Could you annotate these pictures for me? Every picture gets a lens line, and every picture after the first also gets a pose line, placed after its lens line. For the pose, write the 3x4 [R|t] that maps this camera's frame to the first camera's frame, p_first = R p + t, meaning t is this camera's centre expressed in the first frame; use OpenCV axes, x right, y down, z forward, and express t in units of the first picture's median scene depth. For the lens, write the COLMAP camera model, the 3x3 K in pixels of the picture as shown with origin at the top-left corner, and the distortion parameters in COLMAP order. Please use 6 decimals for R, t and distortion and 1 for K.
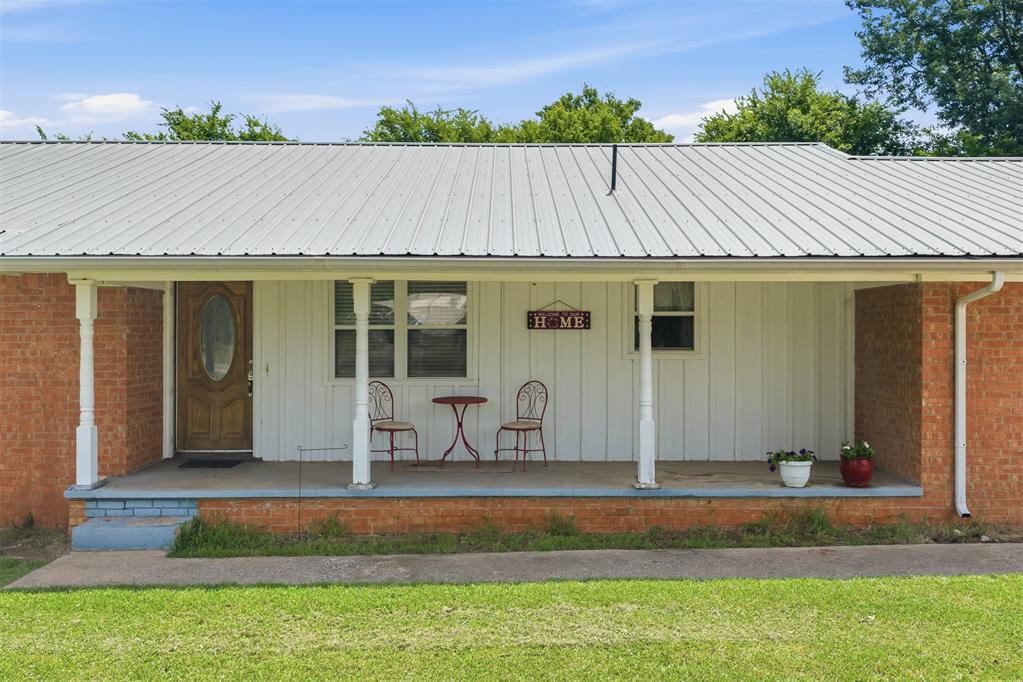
lens RADIAL K [[850.6, 0, 511.5], [0, 850.6, 341.0], [0, 0, 1]] dist [0.000992, -0.004292]
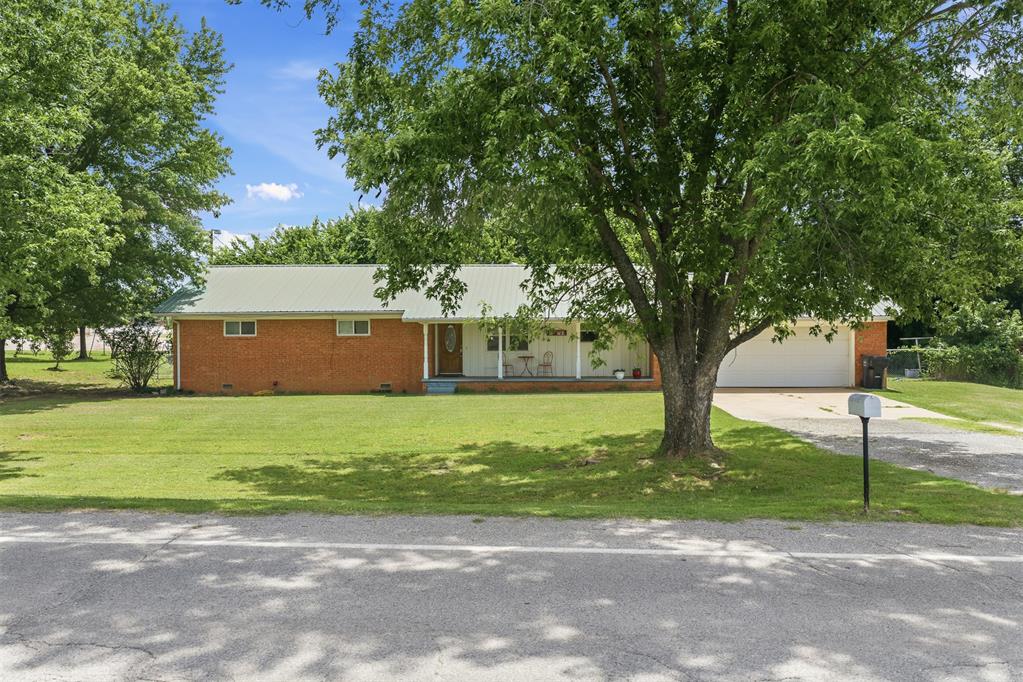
lens RADIAL K [[850.6, 0, 511.5], [0, 850.6, 341.0], [0, 0, 1]] dist [0.000992, -0.004292]
pose [[0.998287, -0.002949, -0.058427, 0.078441], [0.003071, 0.999993, 0.002005, -0.001146], [0.058420, -0.002181, 0.998290, -2.442942]]
